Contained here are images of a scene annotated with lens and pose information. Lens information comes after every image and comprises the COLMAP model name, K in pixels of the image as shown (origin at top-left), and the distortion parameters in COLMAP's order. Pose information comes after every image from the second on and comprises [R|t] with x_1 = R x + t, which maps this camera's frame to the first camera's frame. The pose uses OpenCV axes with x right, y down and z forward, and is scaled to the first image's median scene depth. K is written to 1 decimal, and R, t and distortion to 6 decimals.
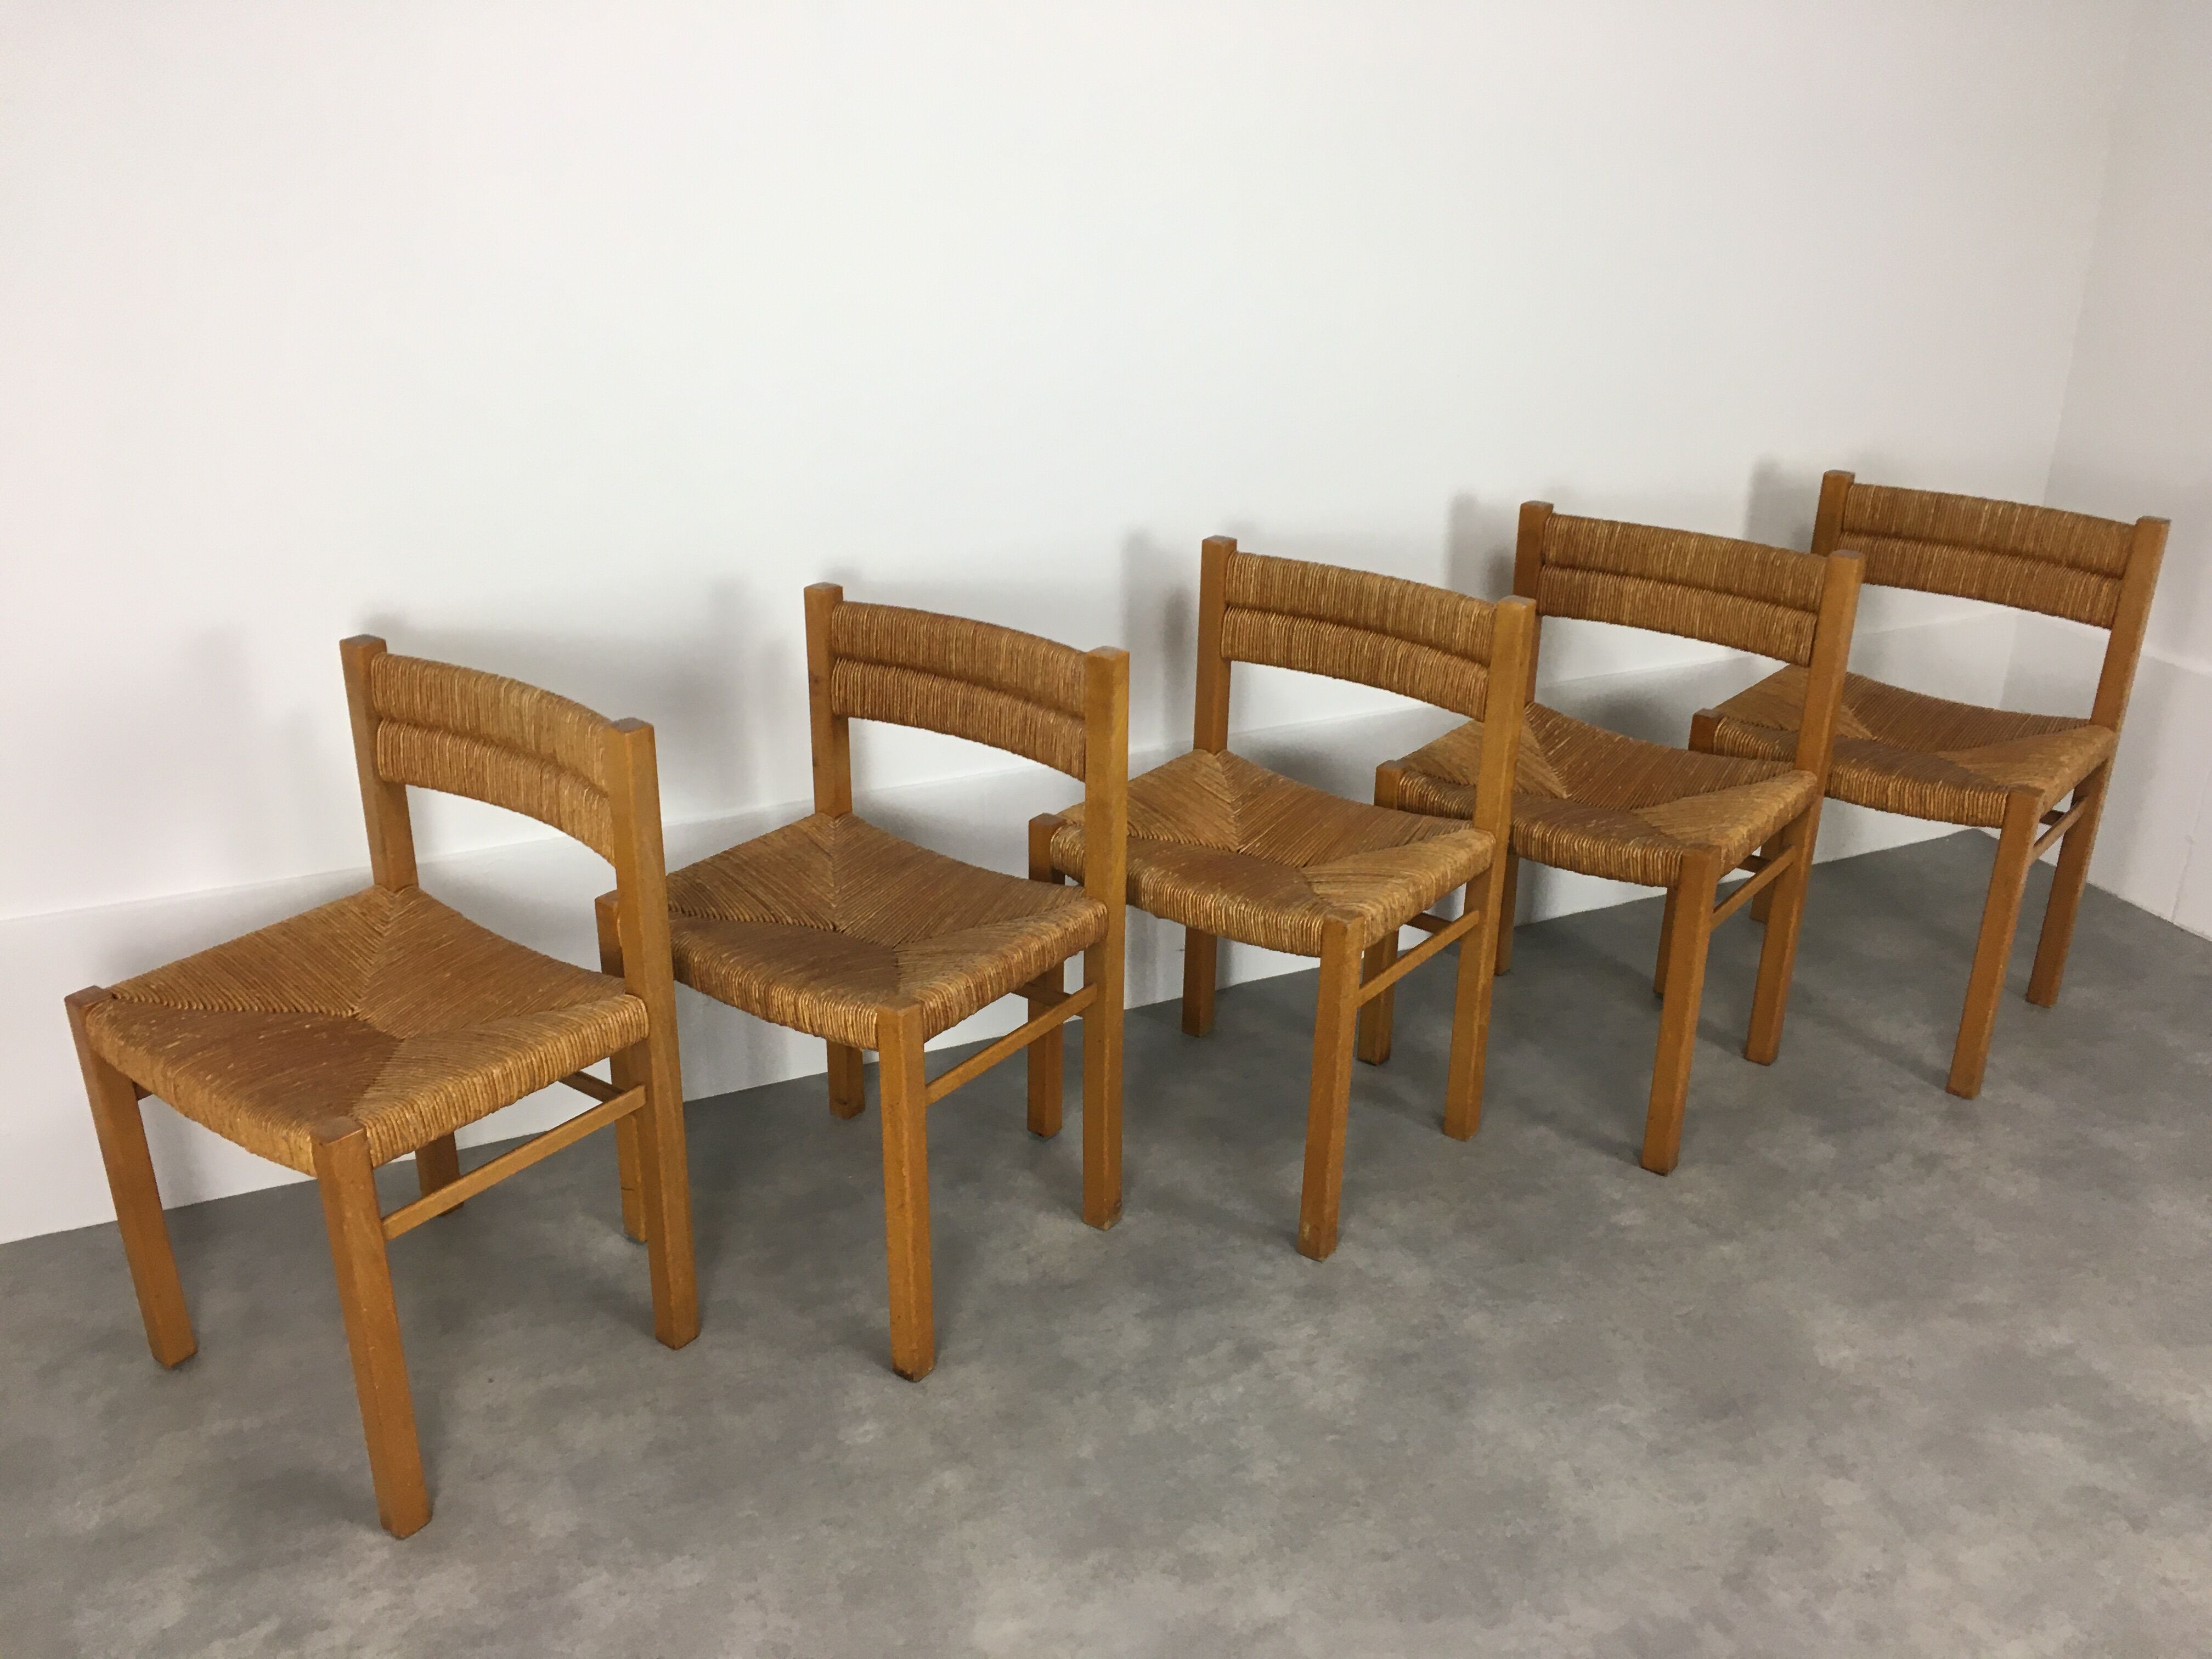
lens RADIAL K [[1907.9, 0, 1098.8], [0, 1907.9, 817.8], [0, 0, 1]] dist [0.061620, -0.098042]
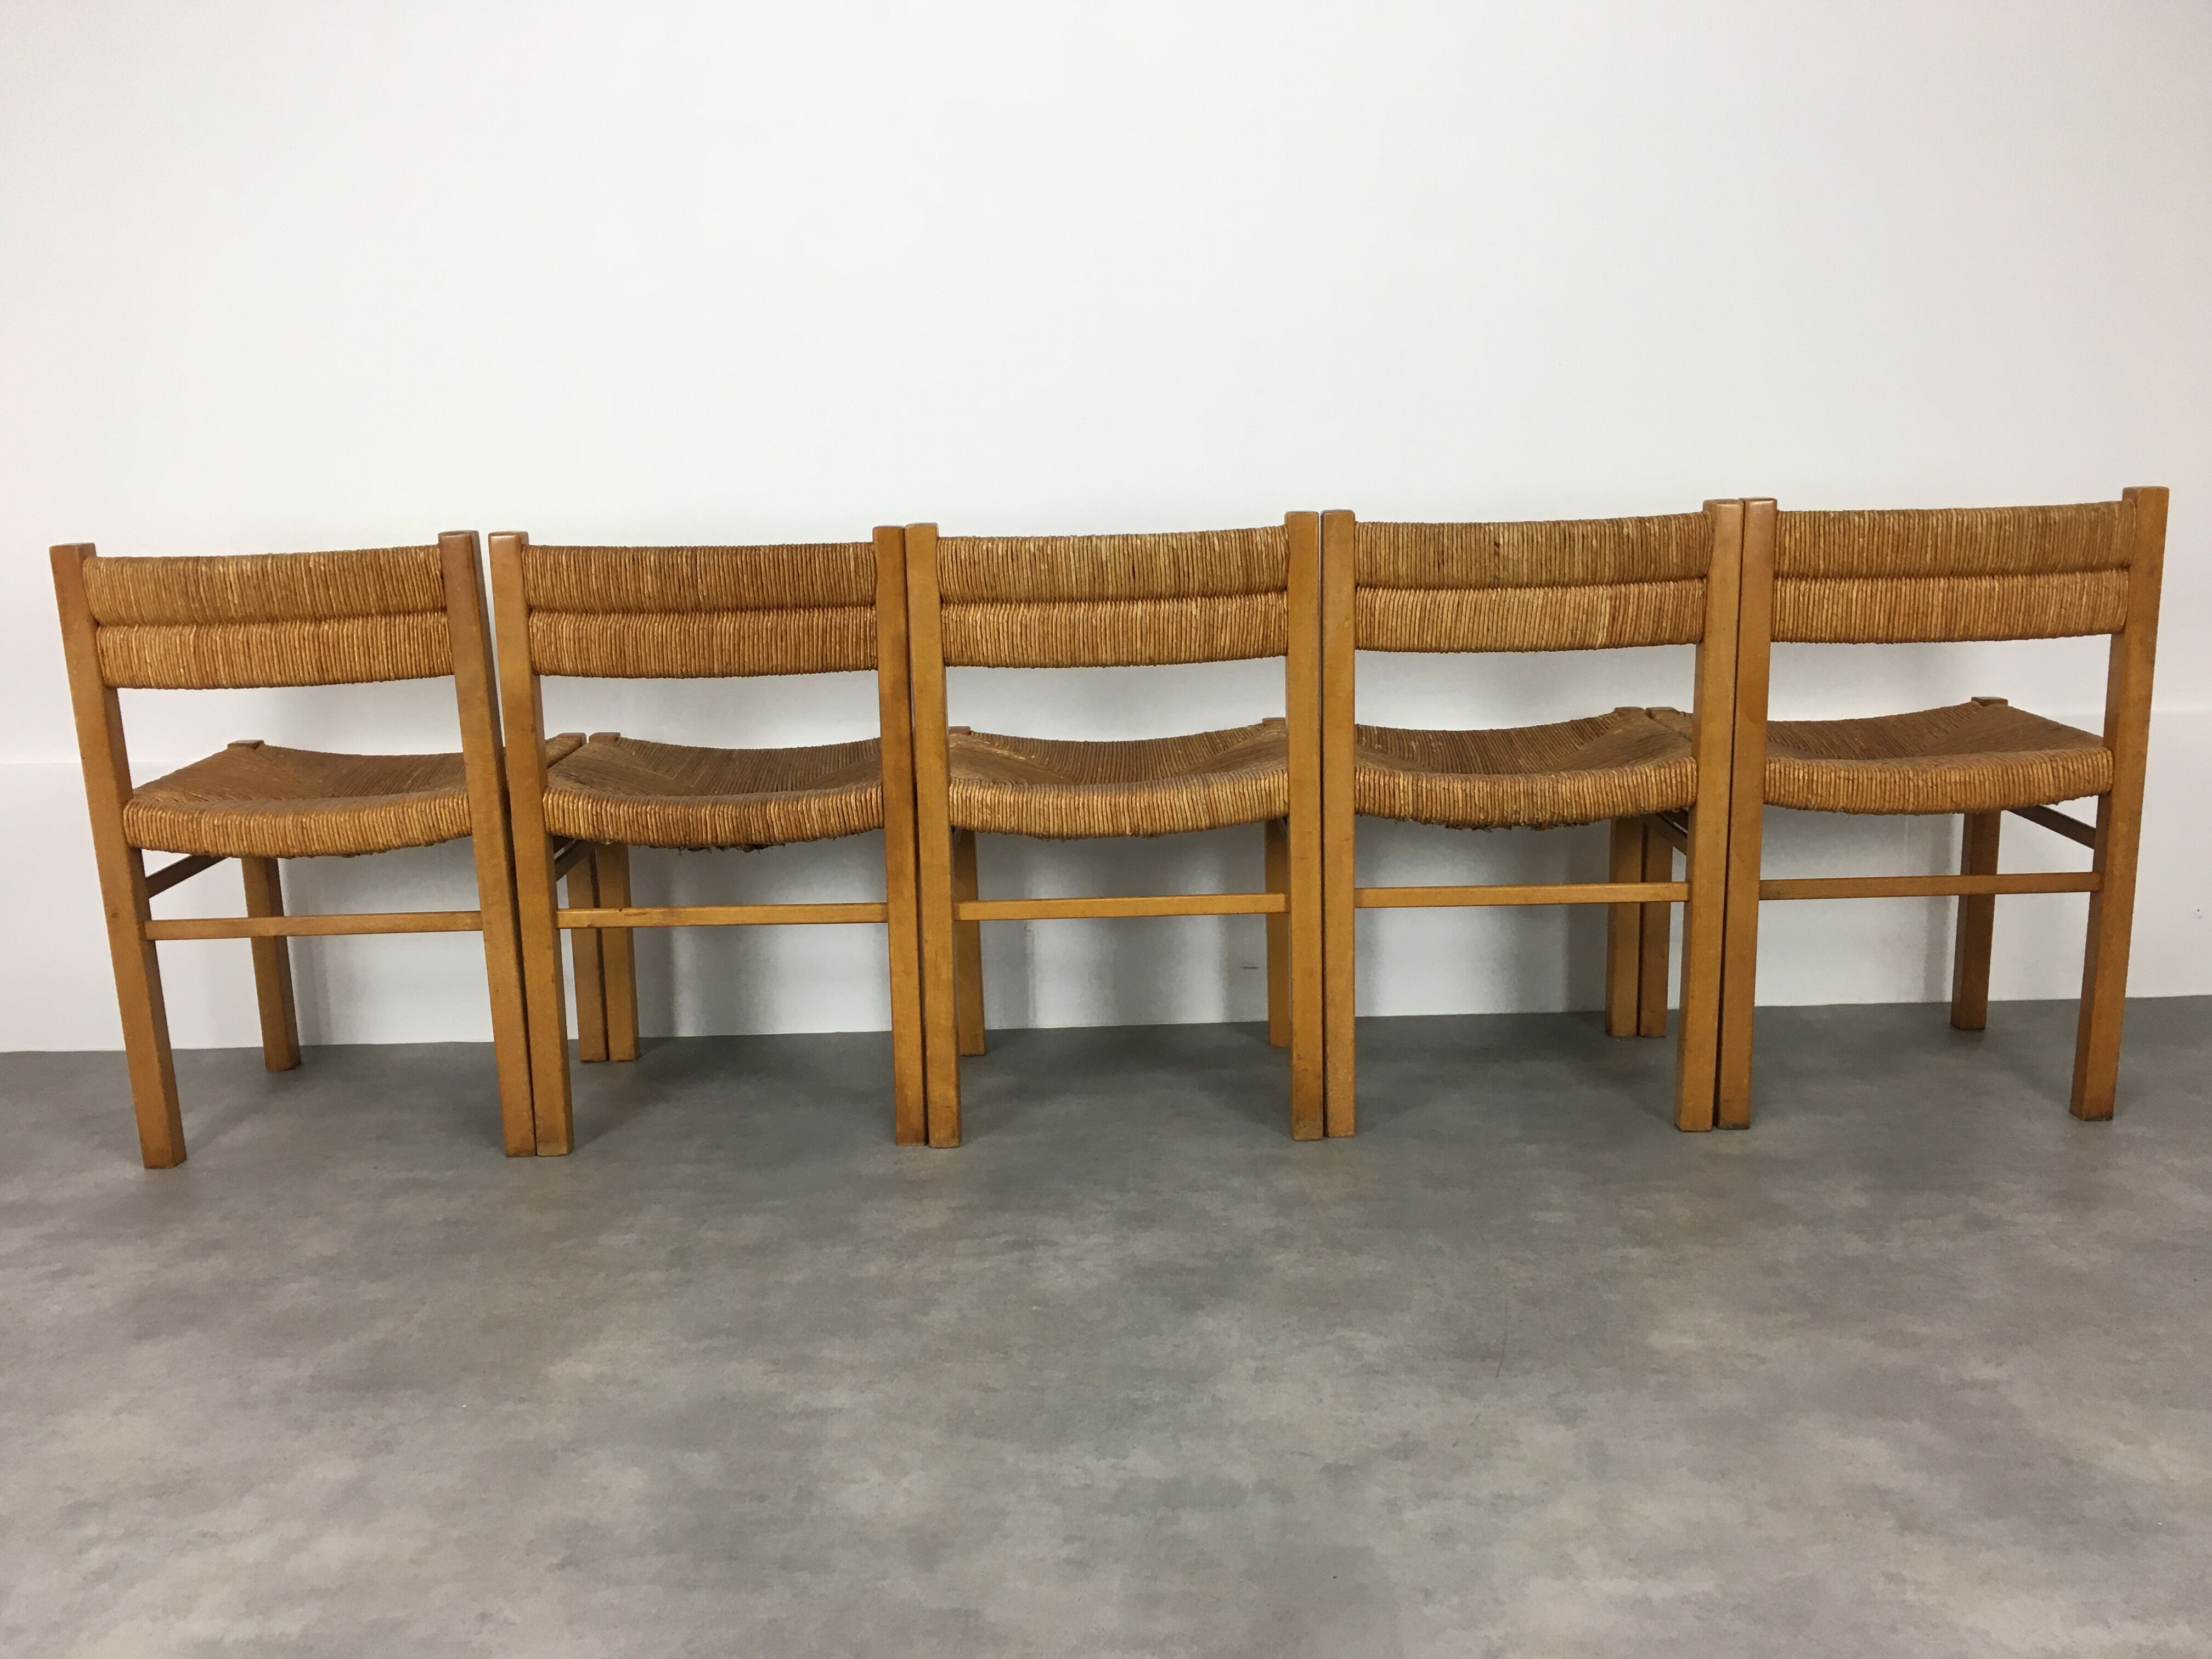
lens RADIAL K [[1953.0, 0, 1105.0], [0, 1953.0, 837.6], [0, 0, 1]] dist [0.059348, -0.100662]
pose [[0.919591, 0.053133, -0.389267, 0.448274], [-0.129323, 0.976533, -0.172216, 0.231287], [0.370982, 0.208710, 0.904883, 0.104014]]
